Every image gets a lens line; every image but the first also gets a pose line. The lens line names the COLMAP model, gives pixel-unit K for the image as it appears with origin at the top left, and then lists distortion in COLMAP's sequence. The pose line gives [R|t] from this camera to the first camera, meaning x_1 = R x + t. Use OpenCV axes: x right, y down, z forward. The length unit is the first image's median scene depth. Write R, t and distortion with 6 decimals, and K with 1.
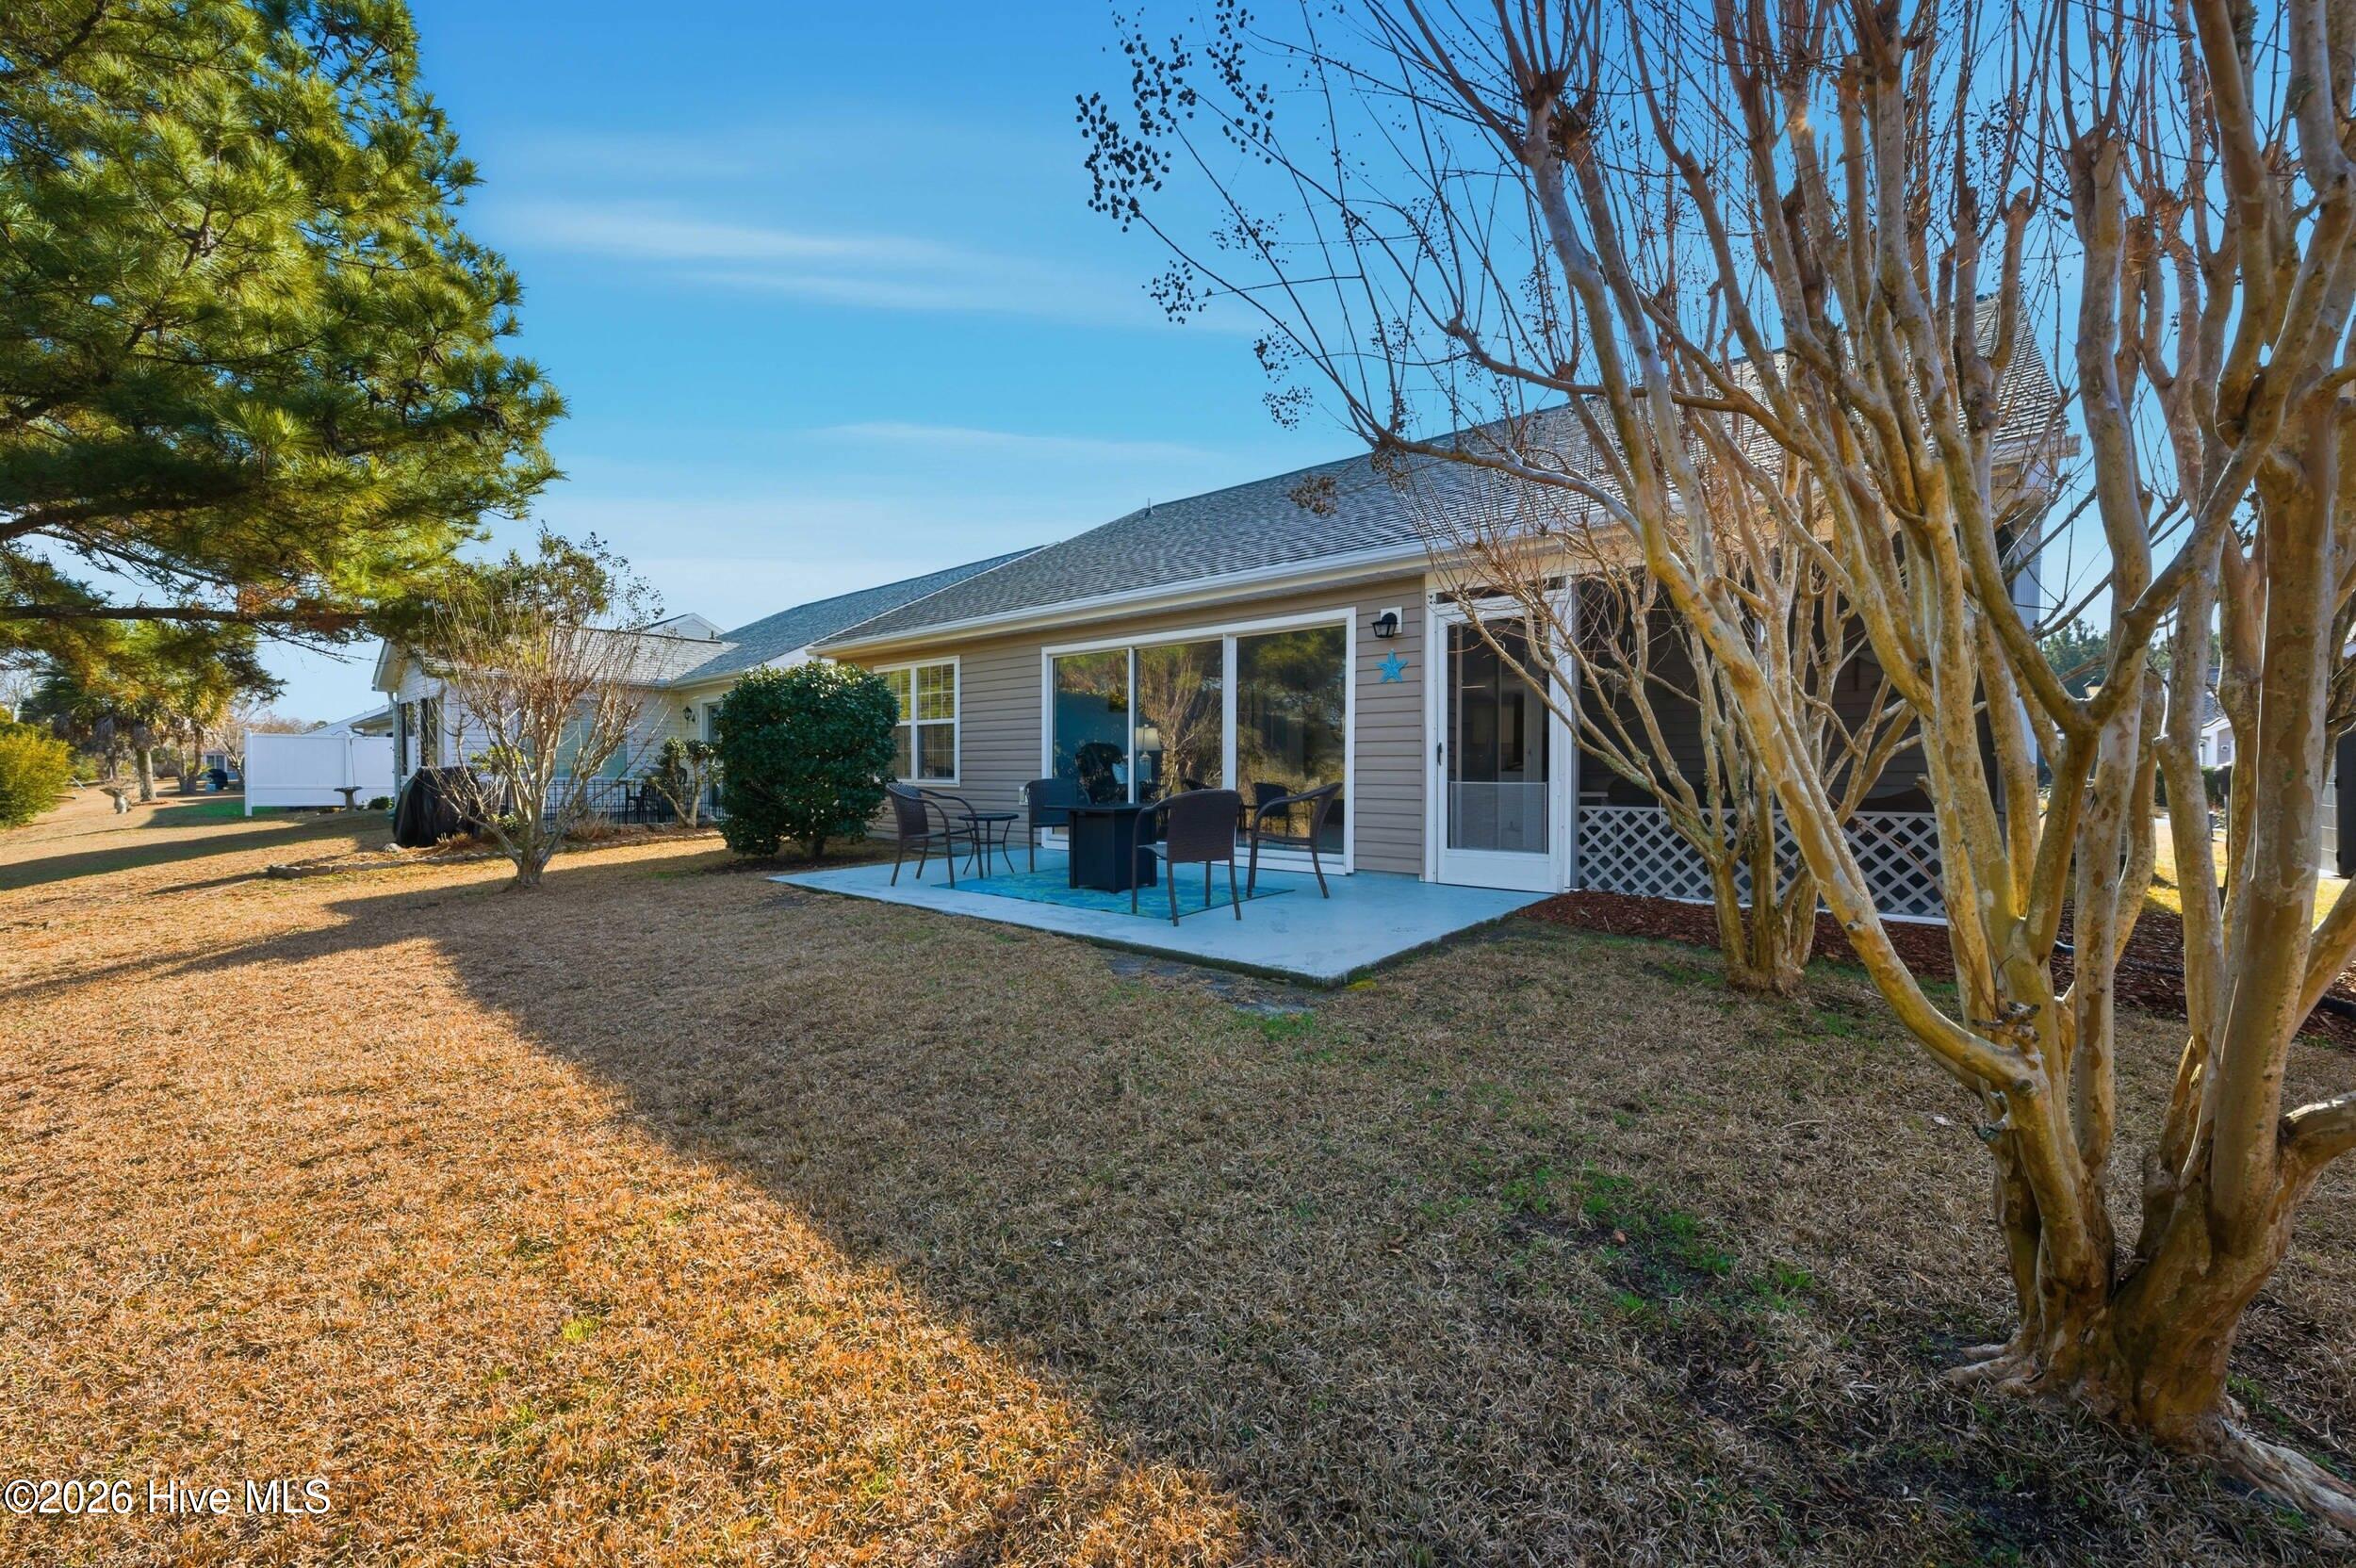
lens RADIAL K [[930.6, 0, 1175.7], [0, 930.6, 779.3], [0, 0, 1]] dist [-0.000928, 0.000001]
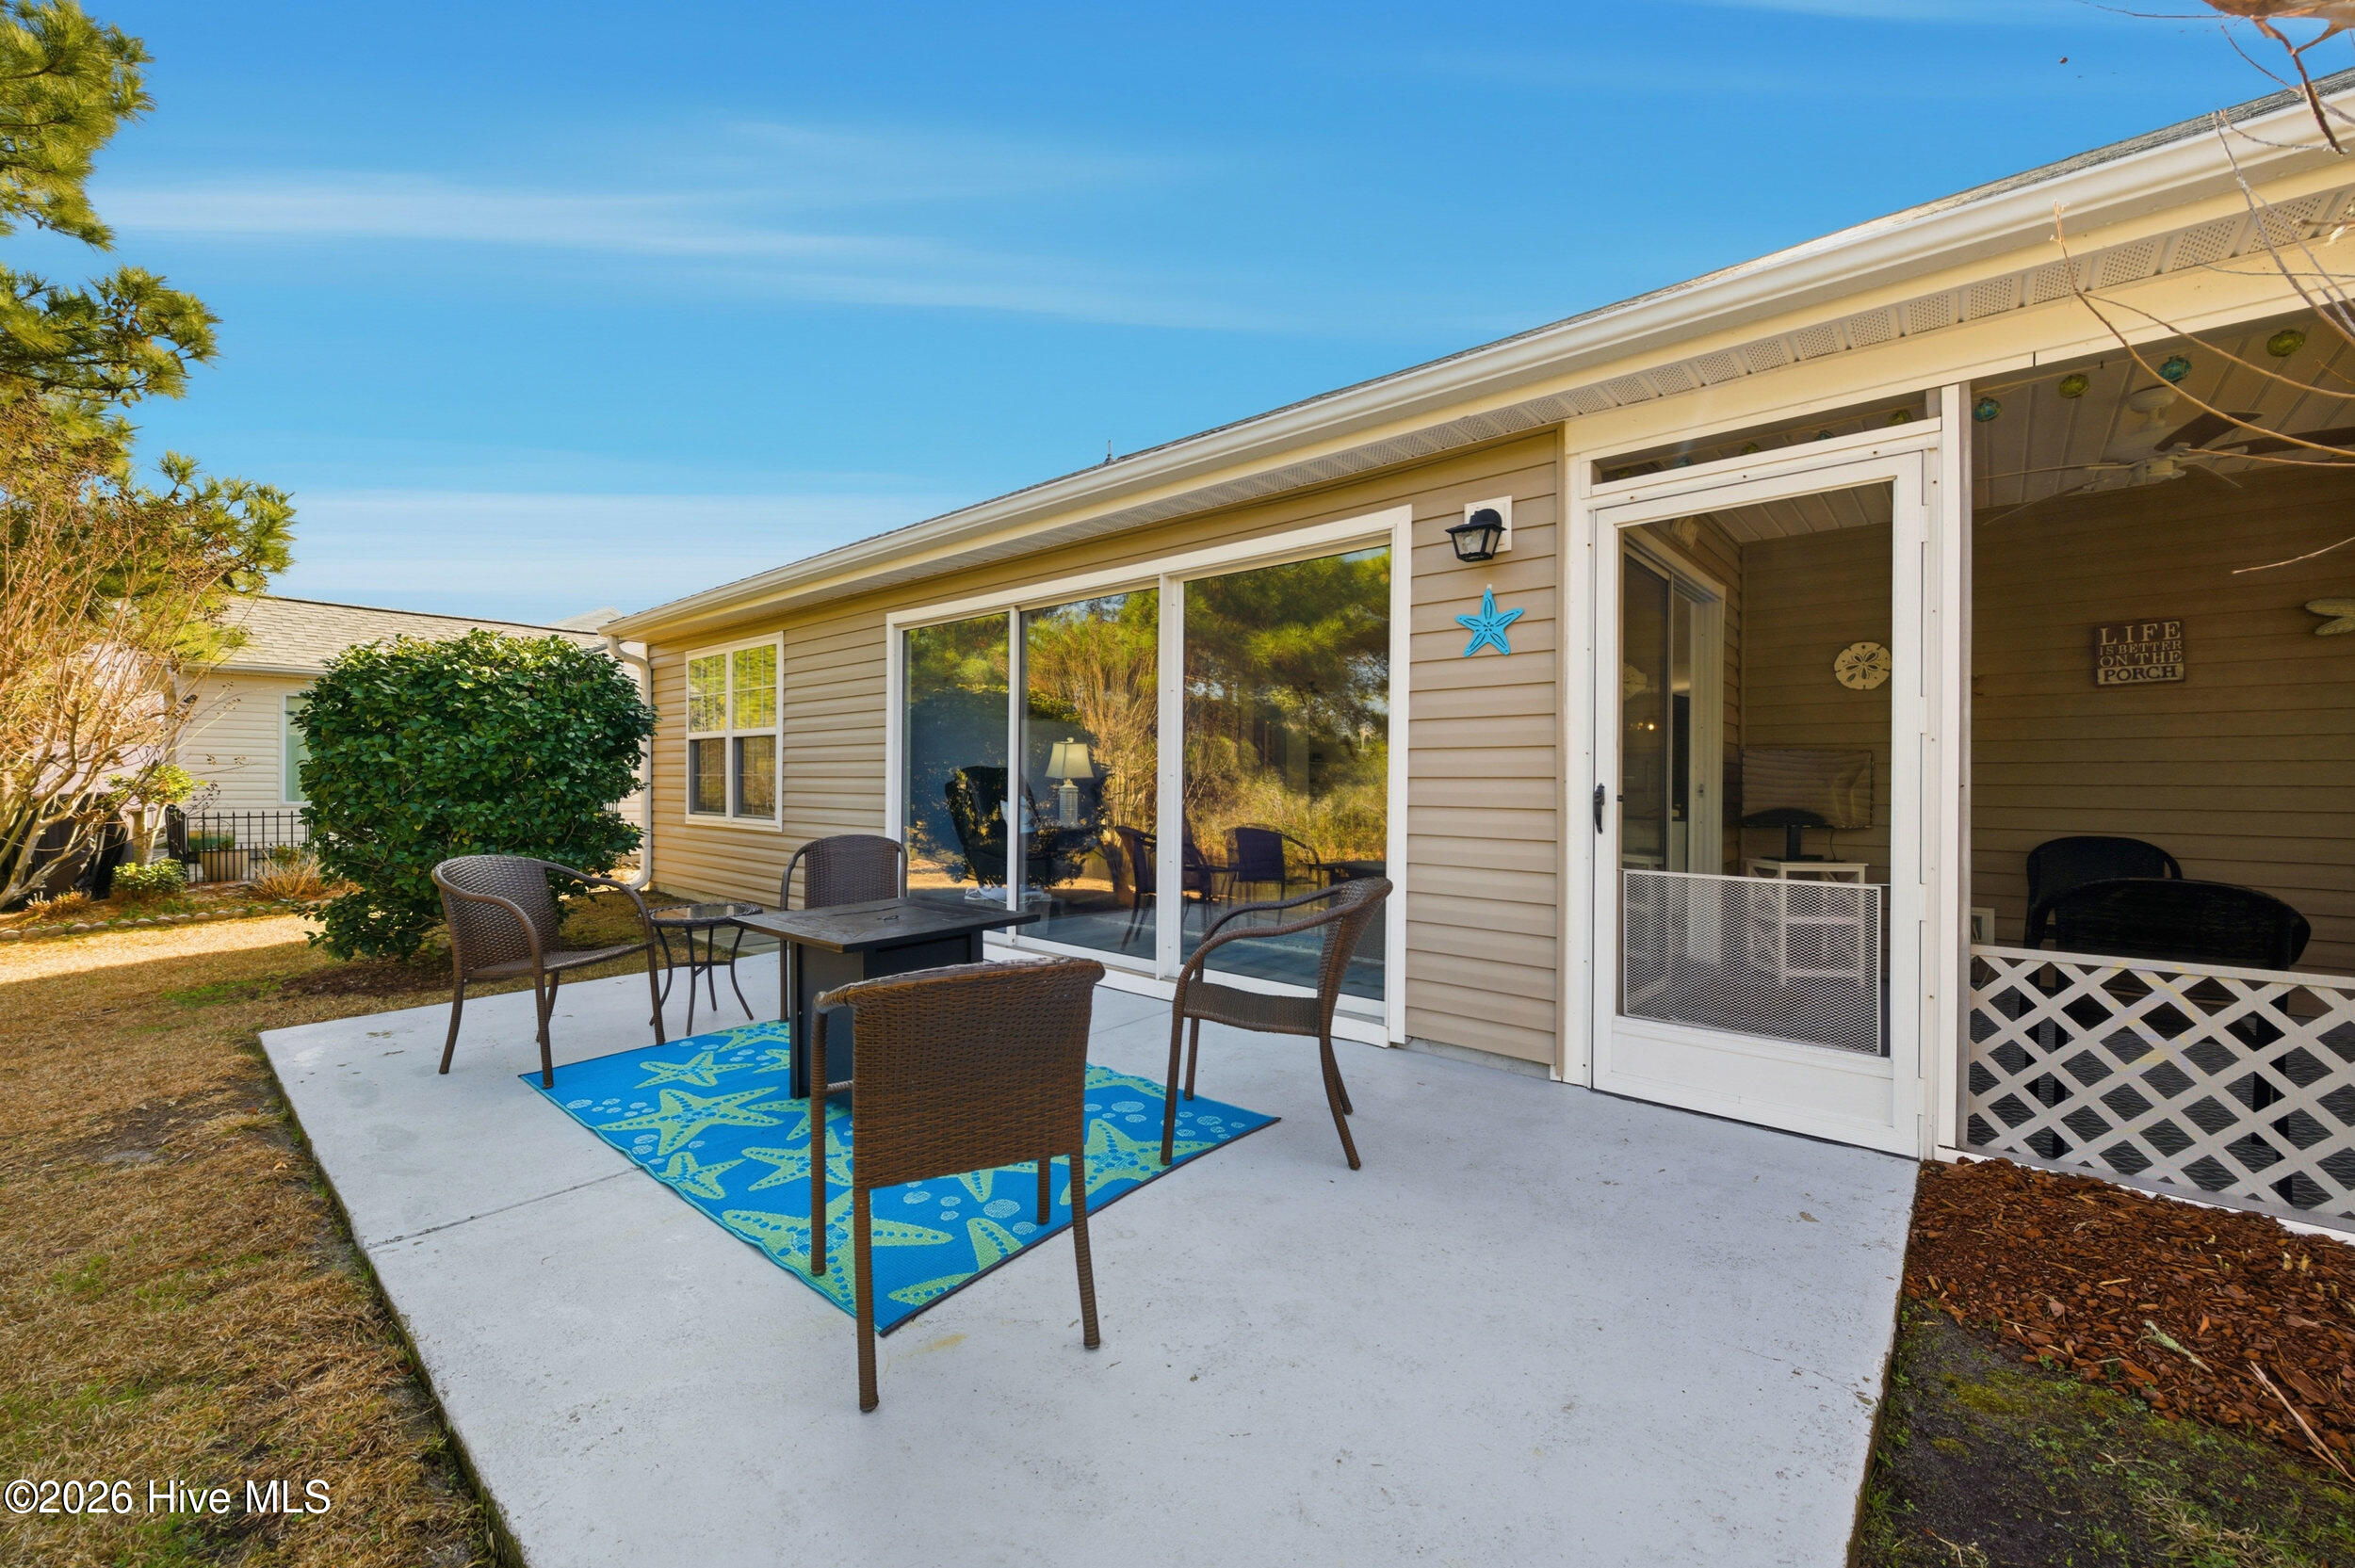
lens RADIAL K [[930.1, 0, 1172.9], [0, 930.1, 779.2], [0, 0, 1]] dist [-0.000928, 0.000001]
pose [[0.999871, 0.006776, -0.014570, 0.078751], [-0.006961, 0.999895, -0.012709, -0.033958], [0.014482, 0.012808, 0.999813, 0.532722]]
